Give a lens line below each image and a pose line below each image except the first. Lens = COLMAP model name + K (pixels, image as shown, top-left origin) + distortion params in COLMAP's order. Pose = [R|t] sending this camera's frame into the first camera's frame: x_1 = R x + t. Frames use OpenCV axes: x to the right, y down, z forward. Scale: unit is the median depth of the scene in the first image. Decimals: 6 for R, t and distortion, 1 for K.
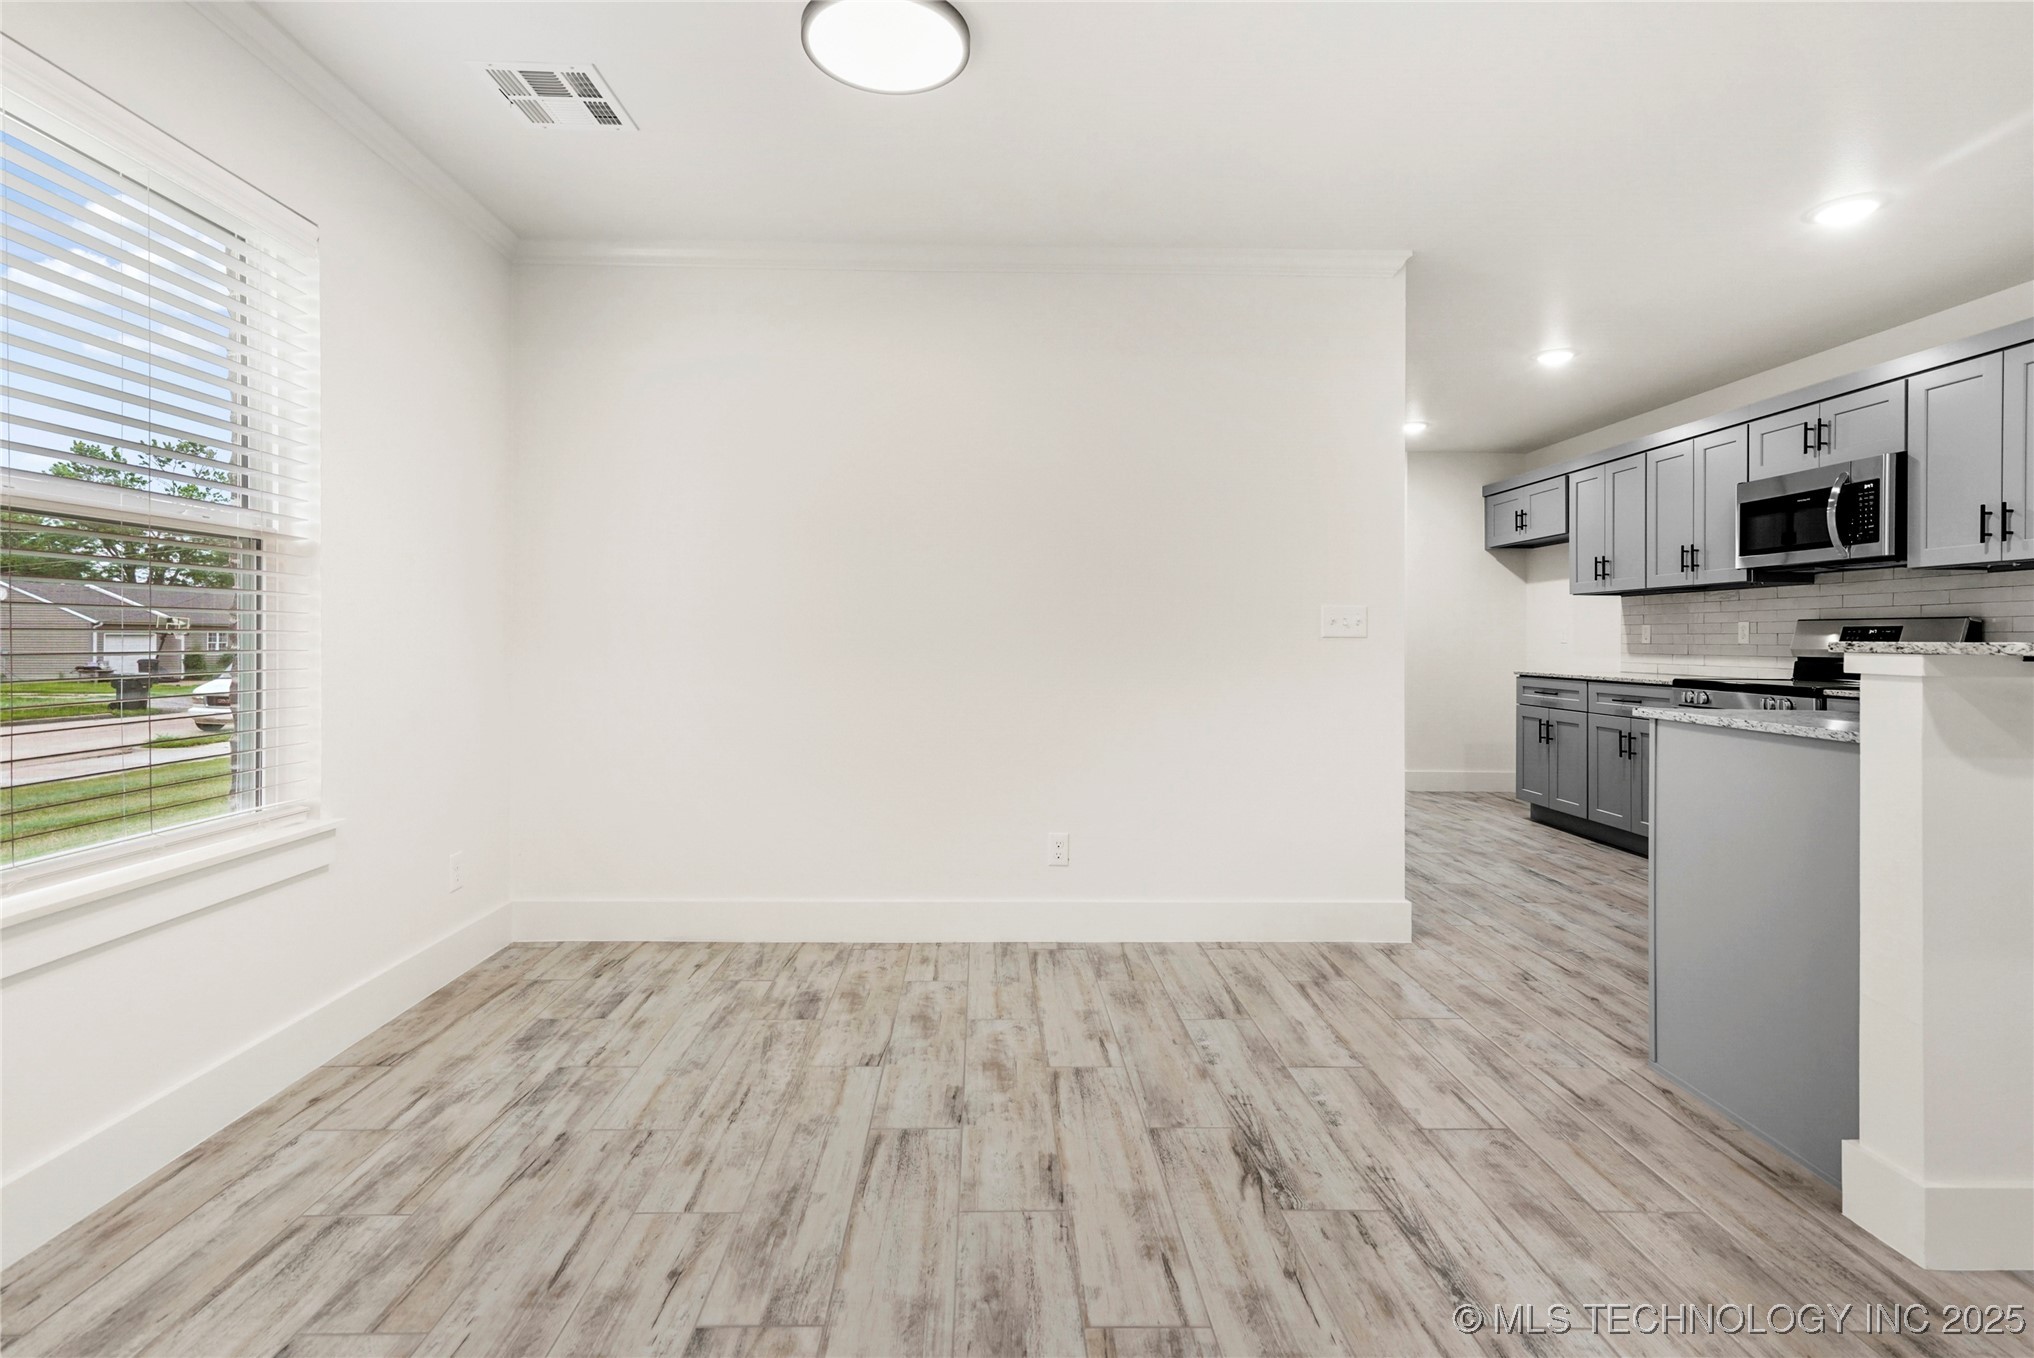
lens RADIAL K [[960.2, 0, 1000.5], [0, 960.2, 633.6], [0, 0, 1]] dist [0.001103, 0.008235]
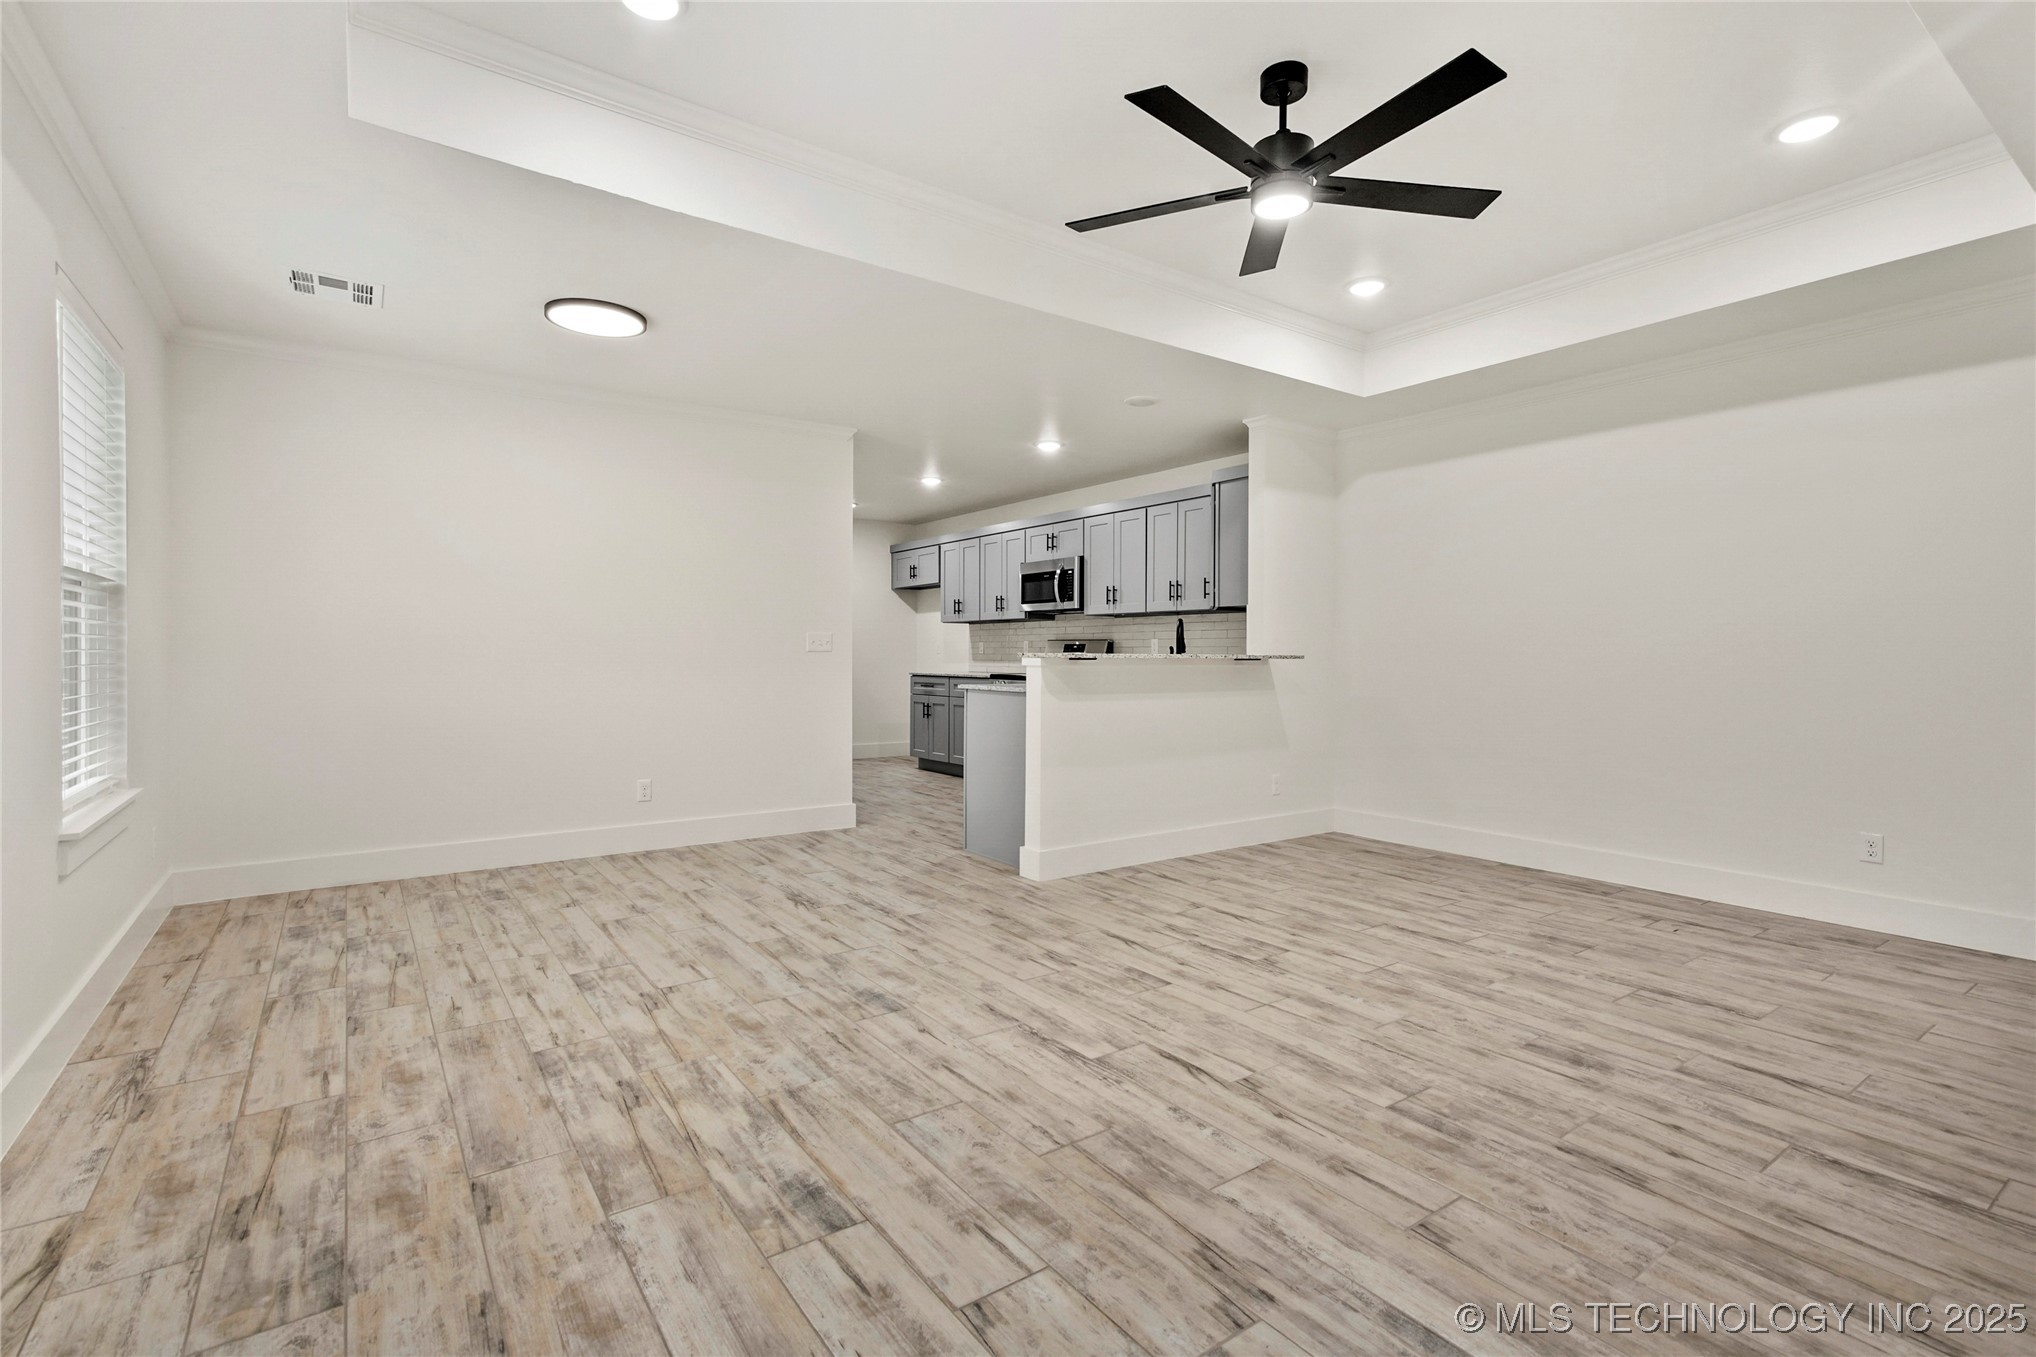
lens RADIAL K [[961.2, 0, 1001.5], [0, 961.2, 633.0], [0, 0, 1]] dist [0.001103, 0.008235]
pose [[0.833262, 0.006967, 0.552835, -0.245762], [-0.000007, 0.999921, -0.012590, -0.005371], [-0.552879, 0.010486, 0.833196, -0.463399]]
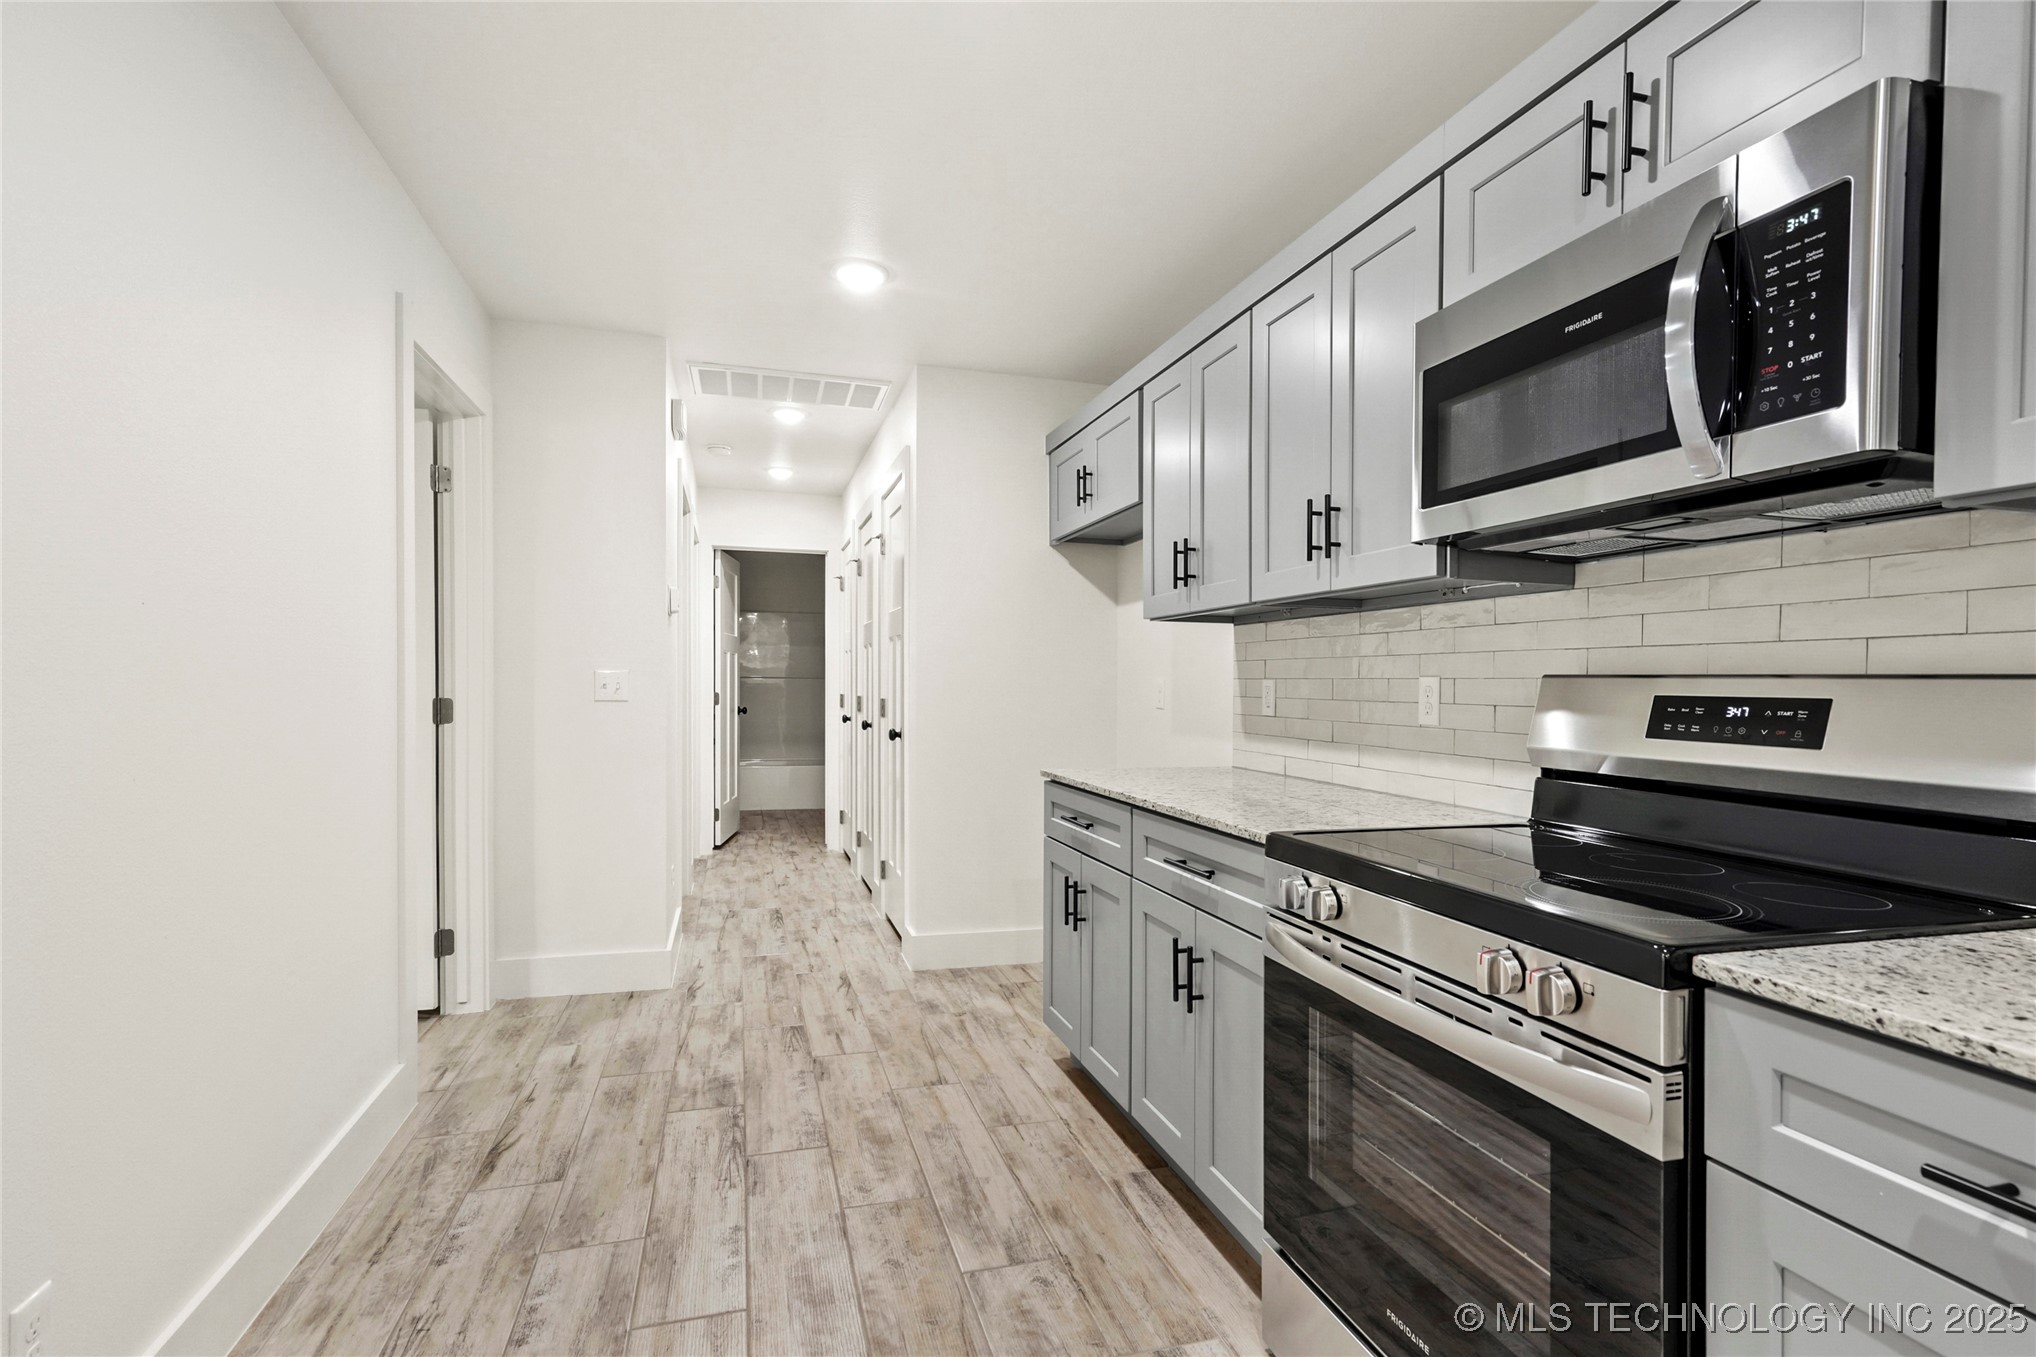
lens RADIAL K [[948.9, 0, 1018.0], [0, 948.9, 678.5], [0, 0, 1]] dist [0.003753, 0.007410]
pose [[0.969838, 0.002000, 0.243742, 0.534024], [-0.003167, 0.999985, 0.004396, -0.014519], [-0.243729, -0.005036, 0.969830, 0.691488]]
